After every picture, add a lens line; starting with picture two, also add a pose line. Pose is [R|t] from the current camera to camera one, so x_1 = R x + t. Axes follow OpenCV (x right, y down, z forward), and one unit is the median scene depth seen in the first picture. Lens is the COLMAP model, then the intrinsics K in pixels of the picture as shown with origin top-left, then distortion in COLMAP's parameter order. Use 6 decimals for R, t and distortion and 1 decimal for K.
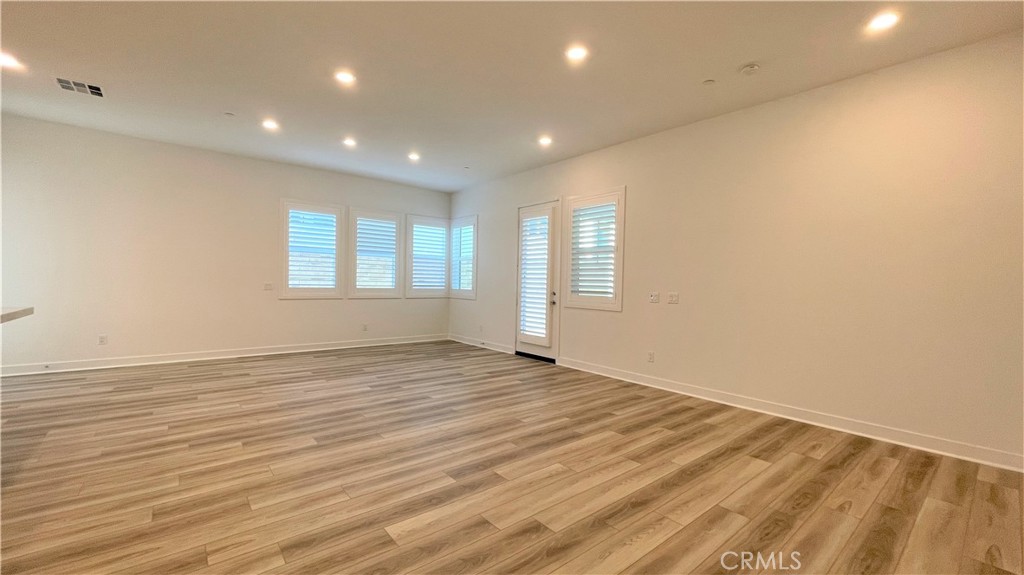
lens RADIAL K [[413.2, 0, 508.2], [0, 413.2, 288.3], [0, 0, 1]] dist [-0.002121, 0.000636]
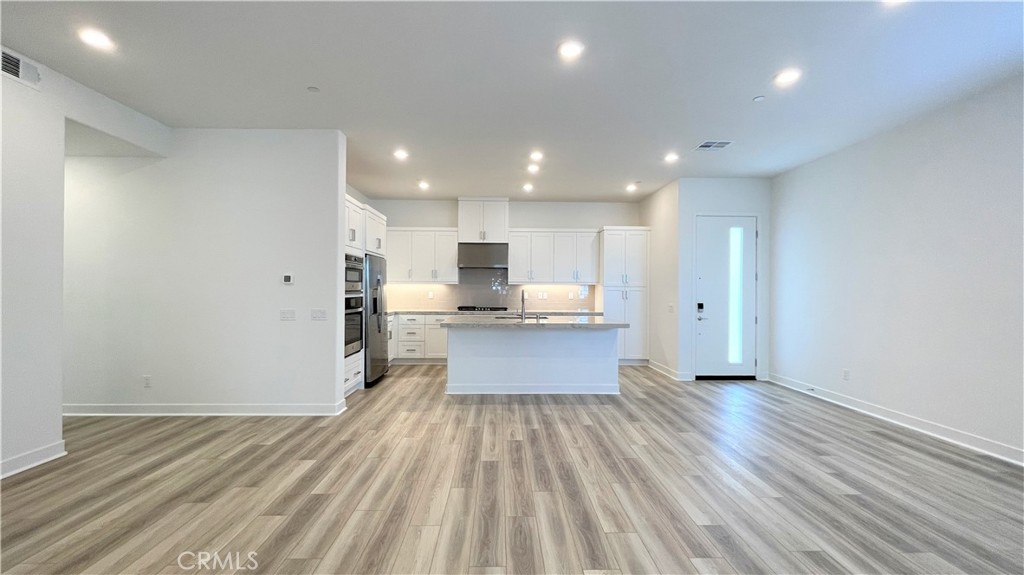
lens RADIAL K [[413.2, 0, 507.9], [0, 413.2, 288.1], [0, 0, 1]] dist [-0.002121, 0.000636]
pose [[-0.616713, -0.028968, -0.786655, 0.249518], [-0.030808, 0.999445, -0.012651, -0.041176], [0.786585, 0.016433, -0.617263, 1.231362]]
